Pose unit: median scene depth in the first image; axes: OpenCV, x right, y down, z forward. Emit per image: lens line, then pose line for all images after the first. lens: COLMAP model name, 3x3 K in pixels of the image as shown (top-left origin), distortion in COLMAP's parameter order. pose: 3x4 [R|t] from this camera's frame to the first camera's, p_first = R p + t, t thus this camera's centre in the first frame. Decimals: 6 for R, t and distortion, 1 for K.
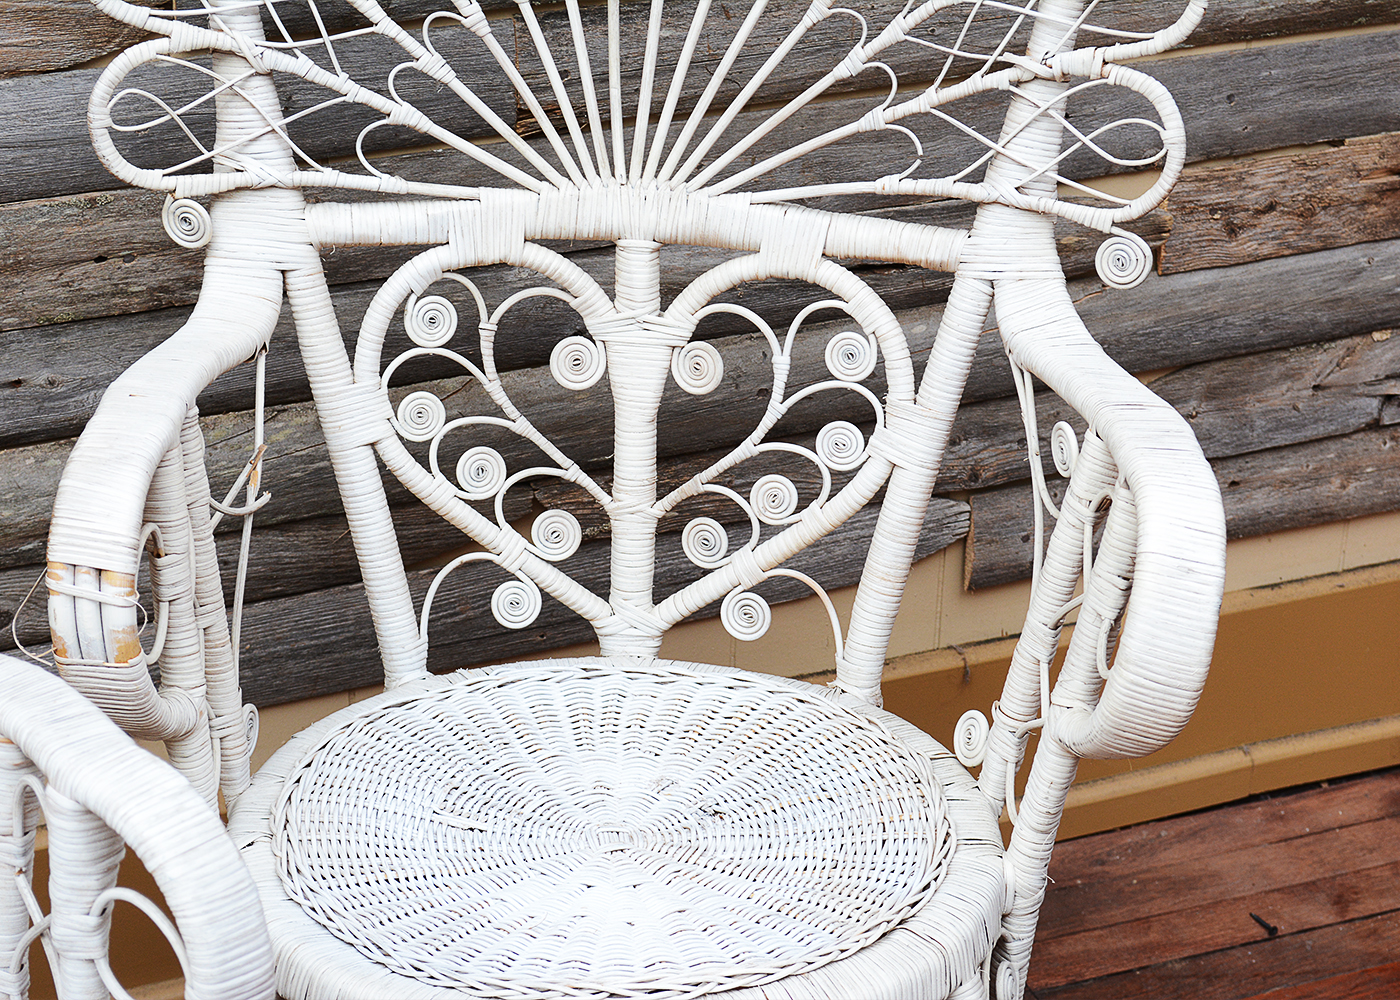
lens RADIAL K [[2847.5, 0, 698.4], [0, 2847.5, 500.9], [0, 0, 1]] dist [0.009587, 0.000000]
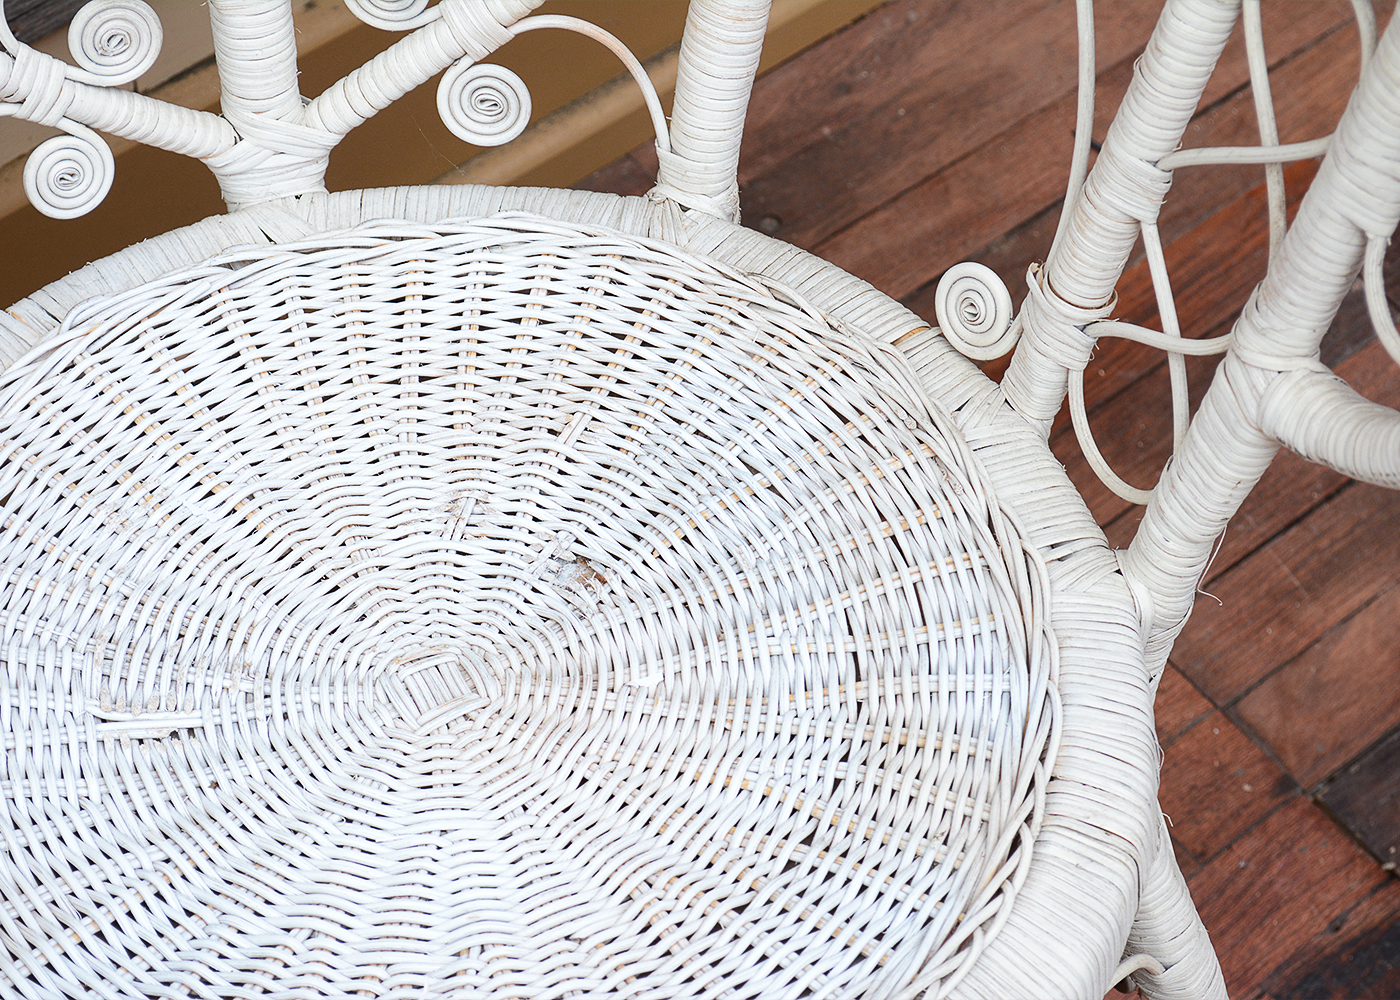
lens RADIAL K [[3002.9, 0, 700.3], [0, 3002.9, 499.7], [0, 0, 1]] dist [-0.069013, 0.000000]
pose [[0.949780, -0.242108, 0.198244, -0.077062], [0.133739, 0.886831, 0.442317, -0.142860], [-0.282898, -0.393591, 0.874674, 0.441137]]
